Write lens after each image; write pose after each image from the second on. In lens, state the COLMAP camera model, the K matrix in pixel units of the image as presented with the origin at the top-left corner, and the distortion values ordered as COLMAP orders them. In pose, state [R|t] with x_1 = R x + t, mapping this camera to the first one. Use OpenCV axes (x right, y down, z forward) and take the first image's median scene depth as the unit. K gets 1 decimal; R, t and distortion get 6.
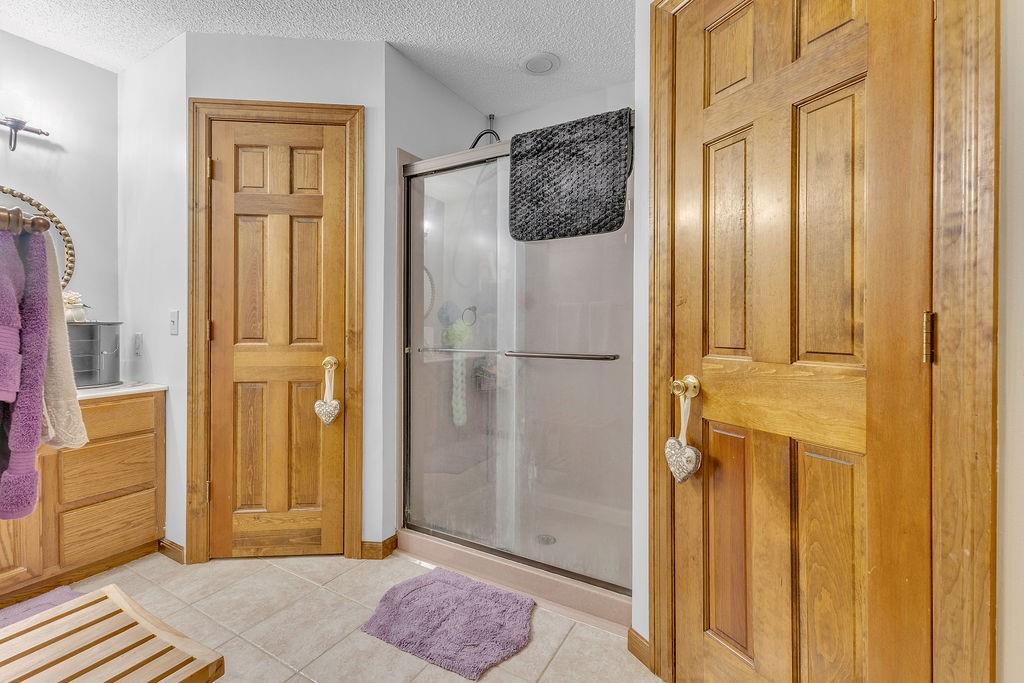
lens RADIAL K [[441.2, 0, 509.2], [0, 441.2, 326.4], [0, 0, 1]] dist [0.003229, -0.001229]
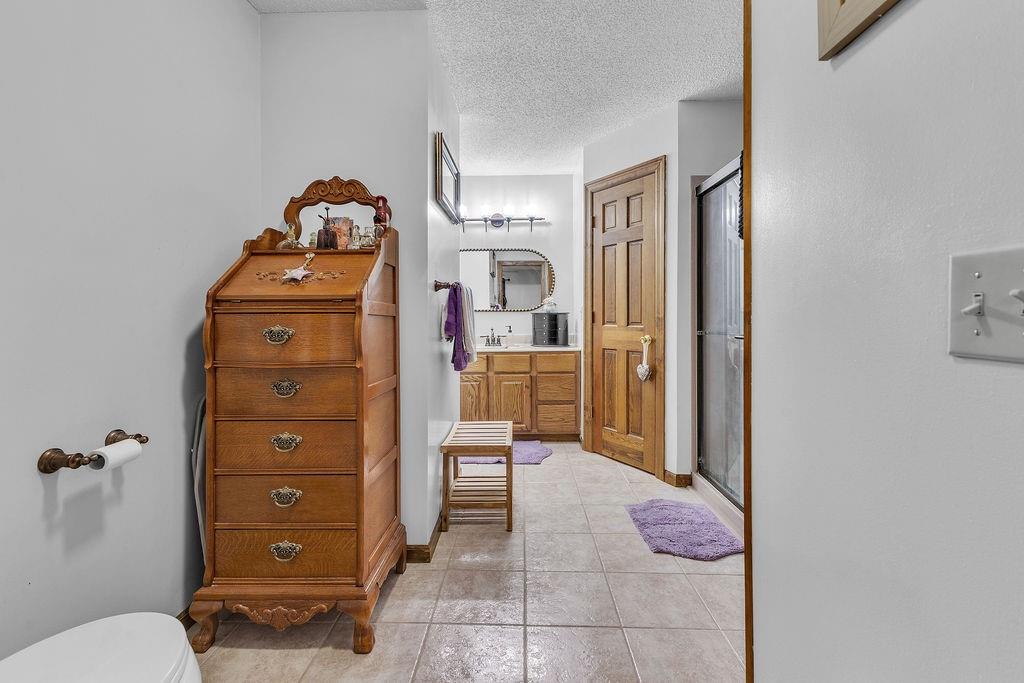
lens RADIAL K [[441.2, 0, 505.7], [0, 441.2, 315.1], [0, 0, 1]] dist [0.003229, -0.001229]
pose [[0.466092, -0.002364, -0.884733, 0.660271], [0.001442, 0.999997, -0.001913, 0.004780], [0.884735, -0.000384, 0.466094, -0.086354]]
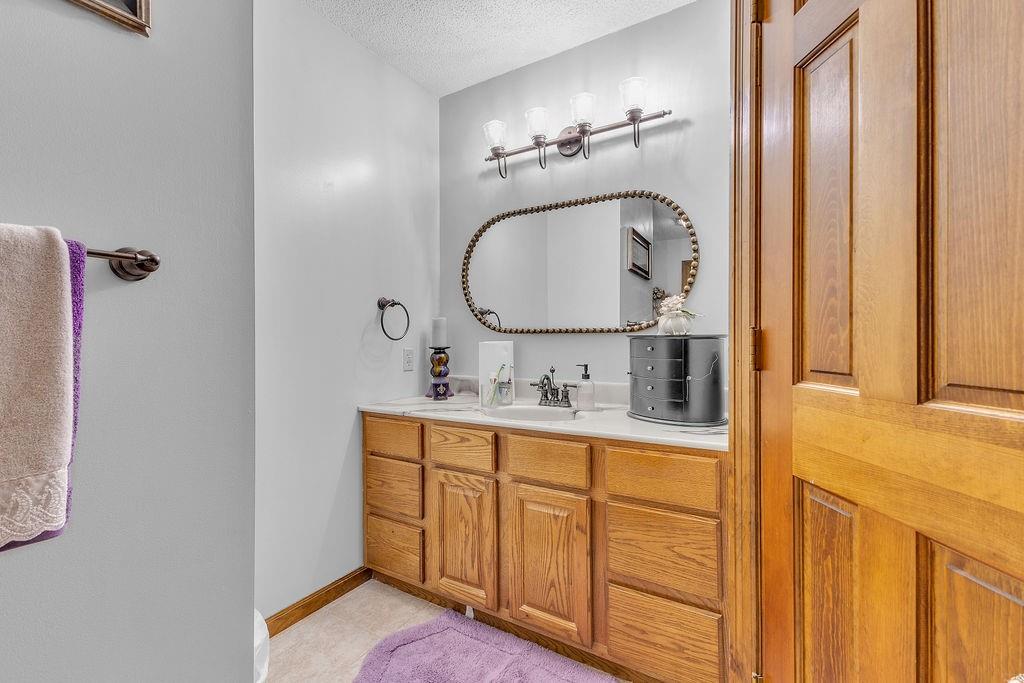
lens RADIAL K [[441.2, 0, 508.9], [0, 441.2, 336.9], [0, 0, 1]] dist [0.003229, -0.001229]
pose [[-0.026269, -0.007843, -0.999624, -0.204143], [-0.000517, 0.999969, -0.007832, 0.000354], [0.999655, 0.000311, -0.026272, 0.741325]]
